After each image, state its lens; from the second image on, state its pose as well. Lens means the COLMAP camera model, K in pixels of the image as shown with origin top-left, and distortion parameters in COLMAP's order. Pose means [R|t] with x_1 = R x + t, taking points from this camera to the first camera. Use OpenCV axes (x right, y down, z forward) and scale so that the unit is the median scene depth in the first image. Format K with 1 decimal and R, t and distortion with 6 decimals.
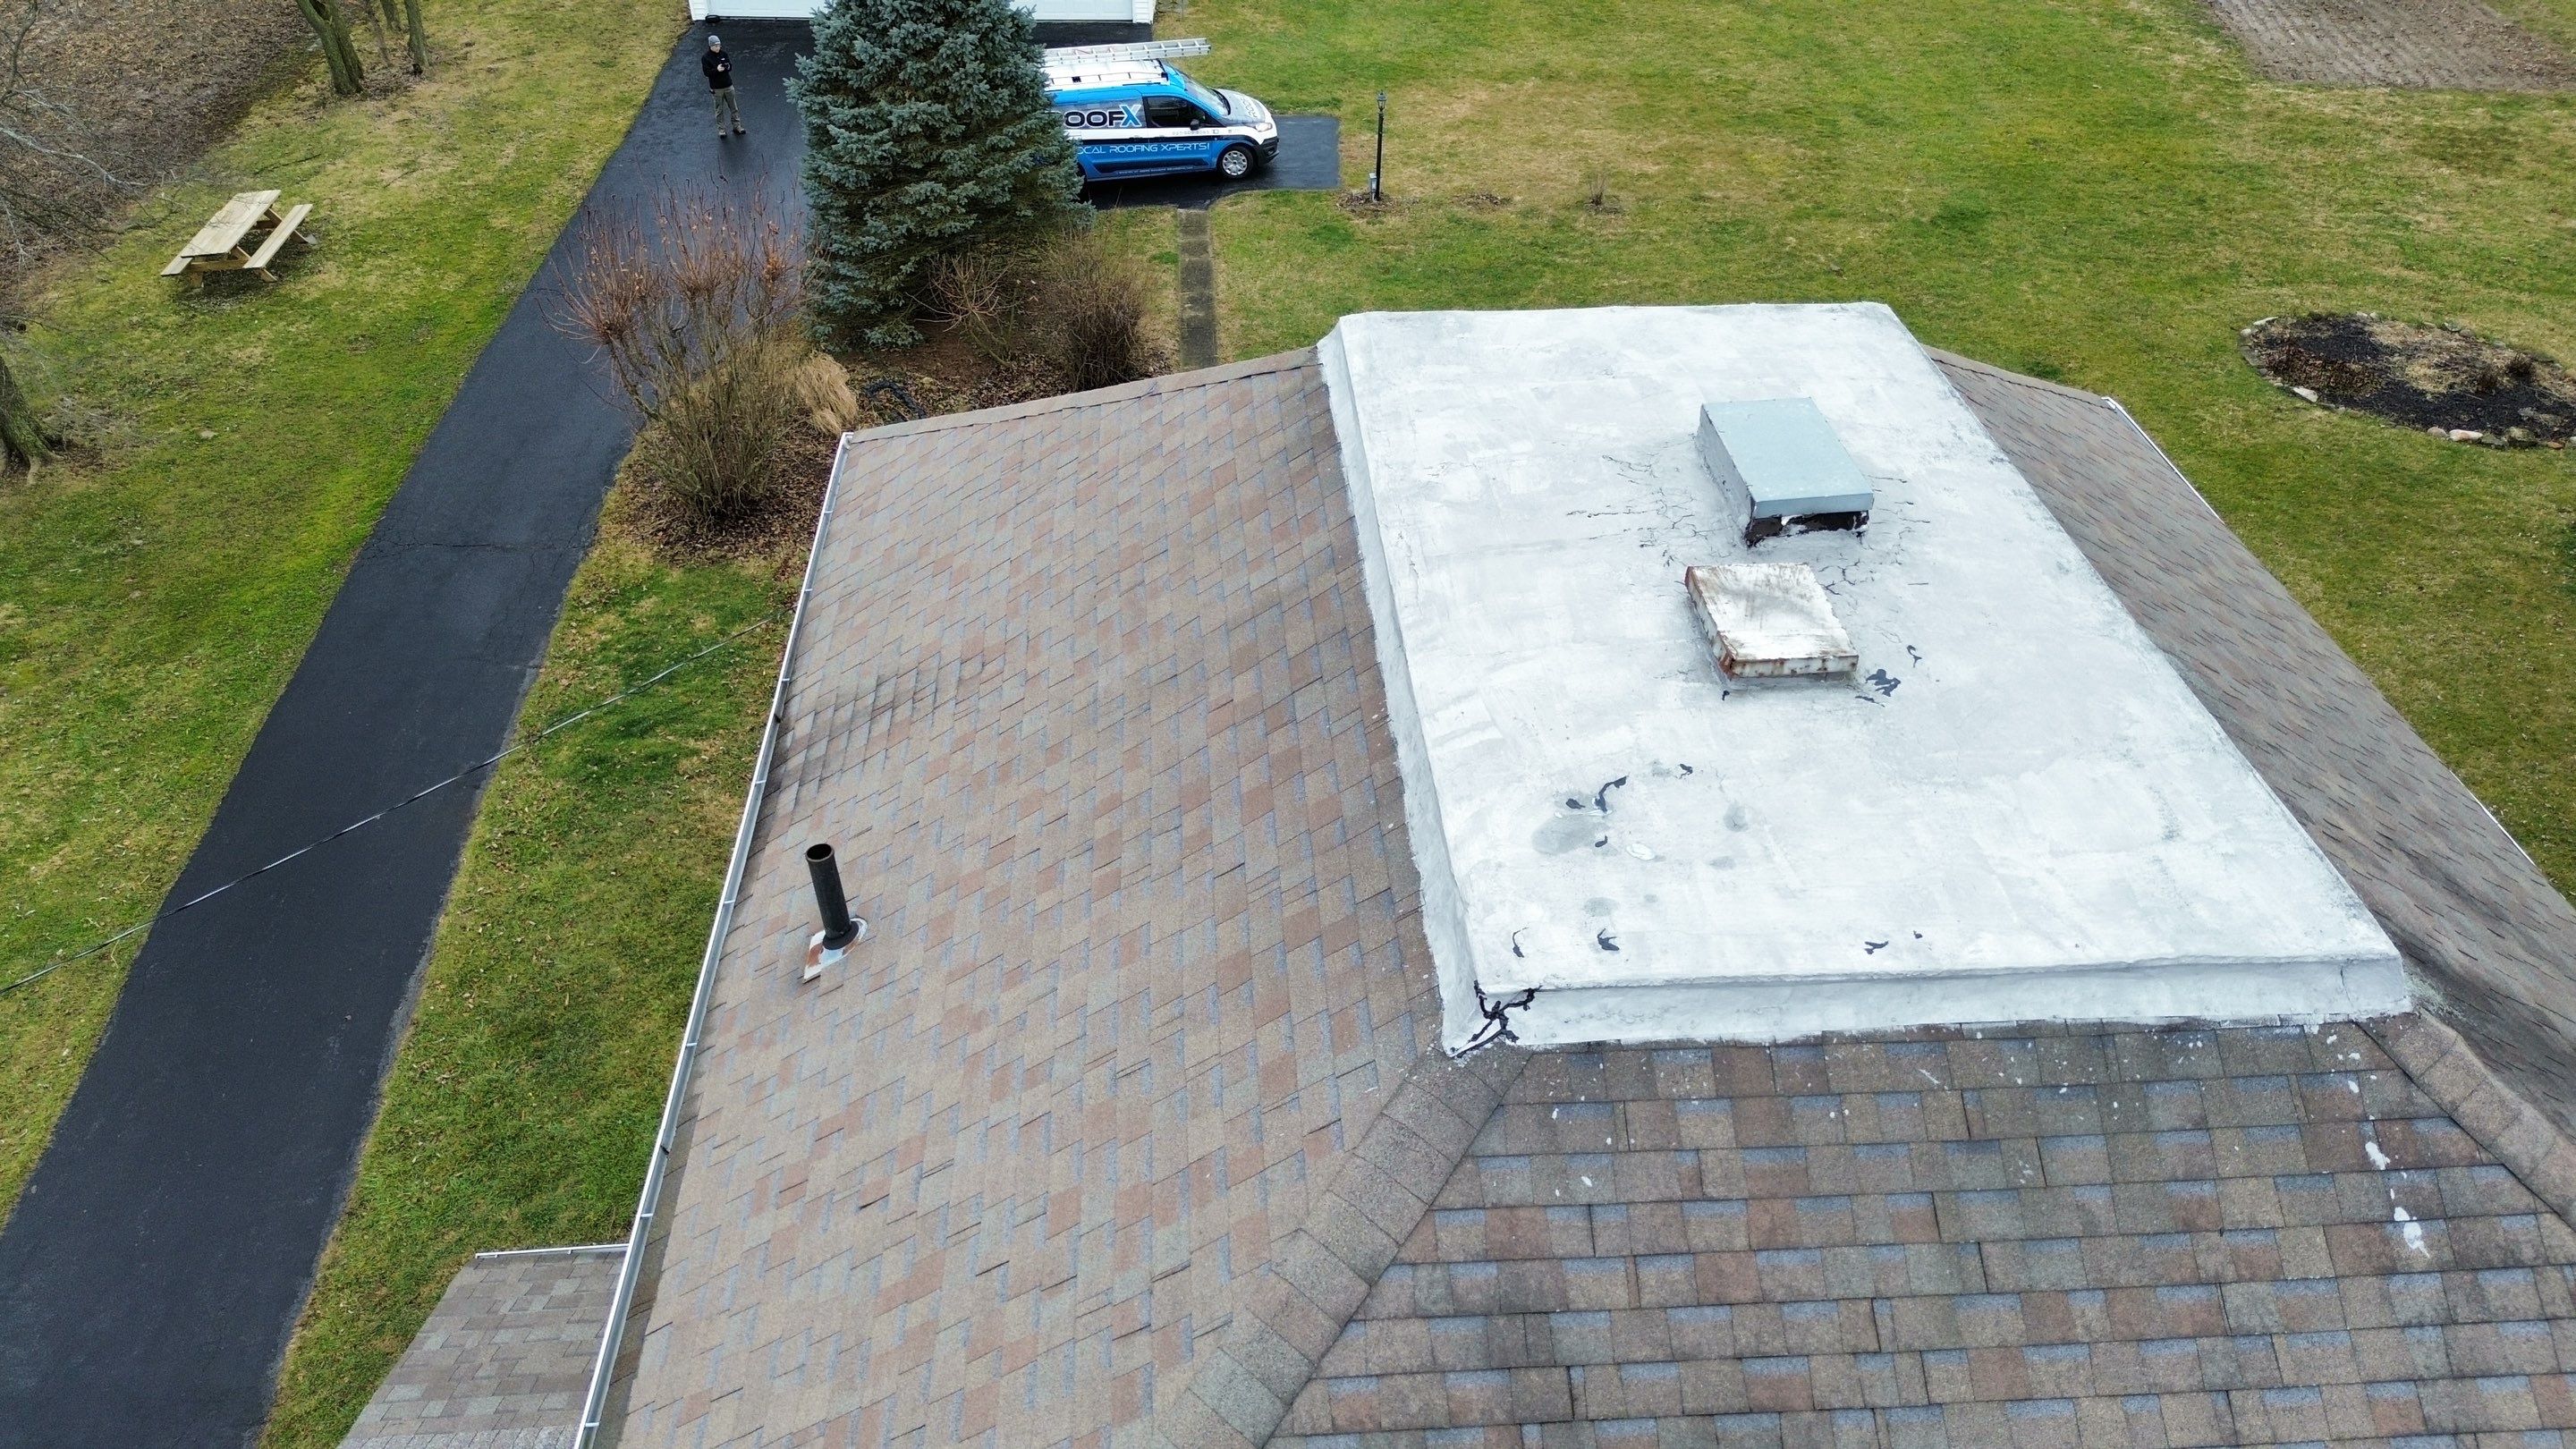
lens RADIAL K [[1857.0, 0, 1297.0], [0, 1857.0, 708.5], [0, 0, 1]] dist [0.052454, -0.053201]
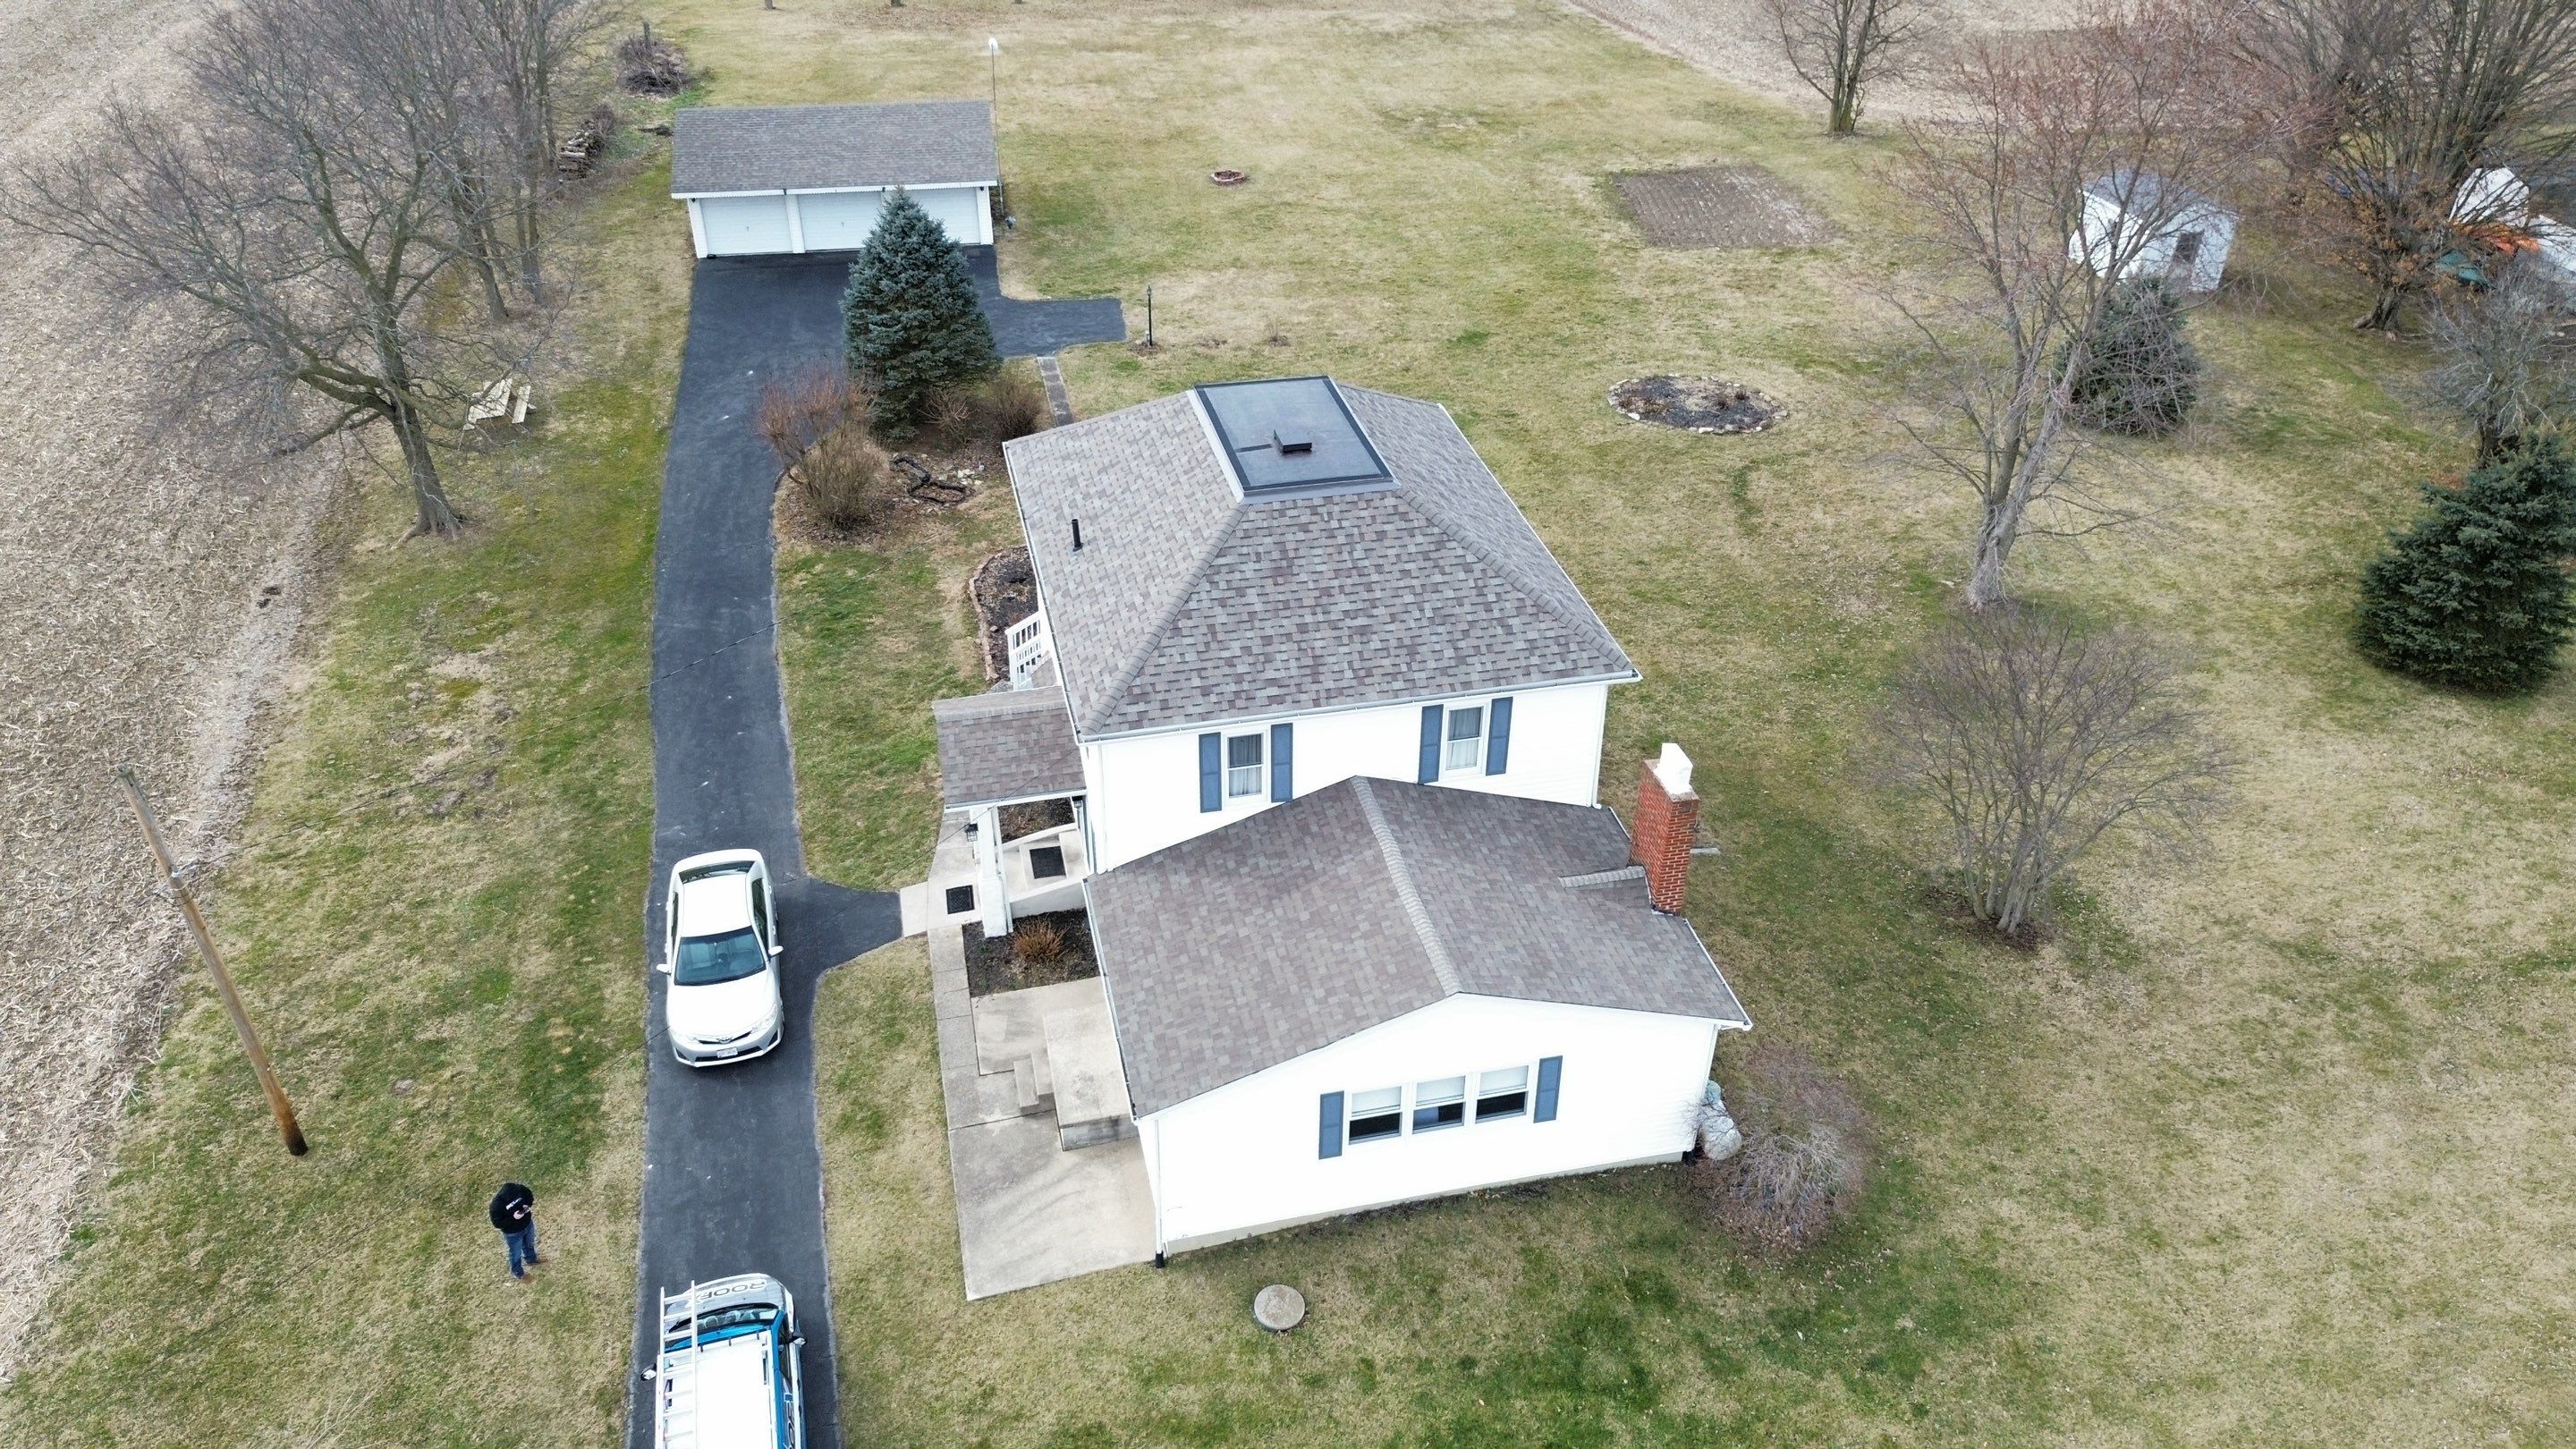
lens RADIAL K [[1844.5, 0, 1288.0], [0, 1844.5, 724.5], [0, 0, 1]] dist [0.092813, -0.085167]
pose [[0.987473, -0.086710, 0.131827, -0.094994], [0.094419, 0.994100, -0.053391, 0.196440], [-0.126420, 0.065169, 0.989834, -0.755863]]
